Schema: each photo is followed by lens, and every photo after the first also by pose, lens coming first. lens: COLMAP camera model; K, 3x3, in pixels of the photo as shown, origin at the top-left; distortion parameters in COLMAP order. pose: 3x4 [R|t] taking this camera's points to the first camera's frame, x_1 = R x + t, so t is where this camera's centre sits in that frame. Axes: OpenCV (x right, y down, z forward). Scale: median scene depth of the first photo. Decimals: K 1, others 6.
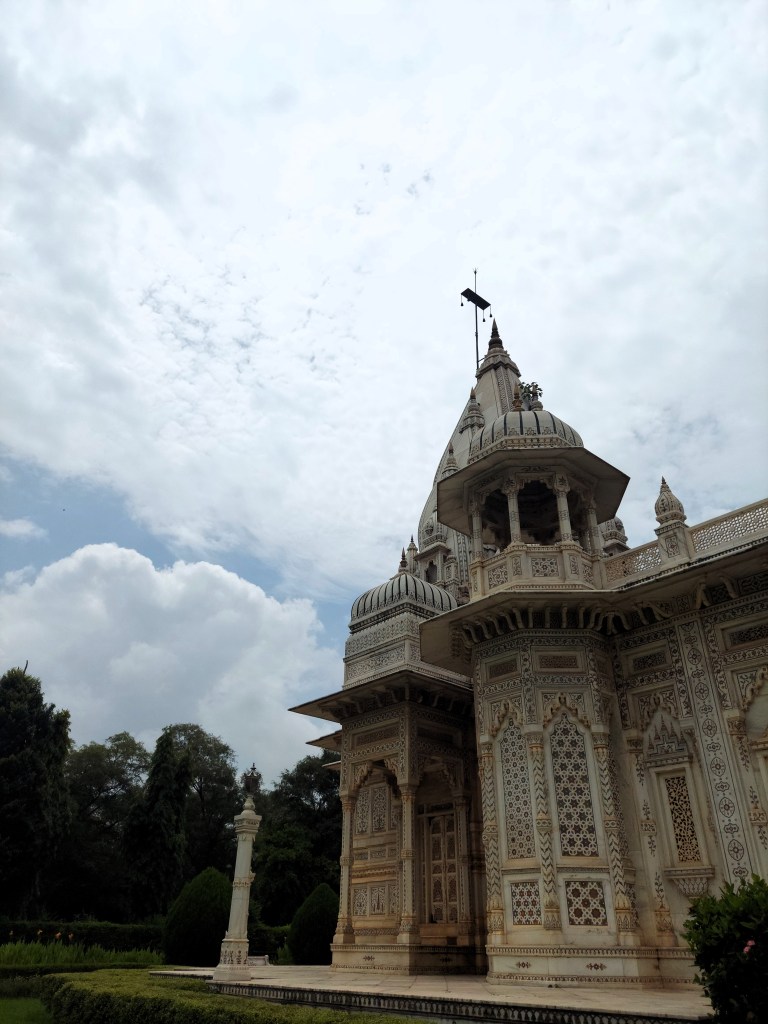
lens RADIAL K [[745.9, 0, 381.6], [0, 745.9, 512.1], [0, 0, 1]] dist [0.046556, -0.011427]
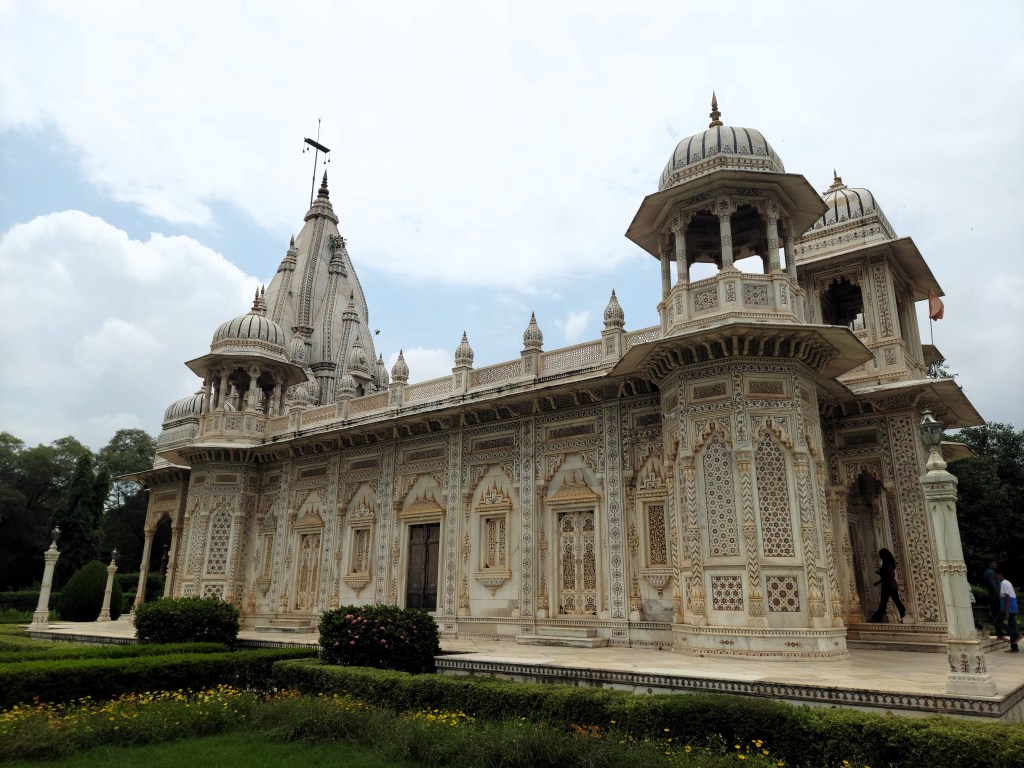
lens RADIAL K [[745.9, 0, 507.2], [0, 745.9, 383.2], [0, 0, 1]] dist [0.046556, -0.011427]
pose [[0.985950, 0.042603, 0.161516, 0.632071], [-0.080226, 0.968881, 0.234167, -0.547487], [-0.146514, -0.243835, 0.958686, -0.888280]]
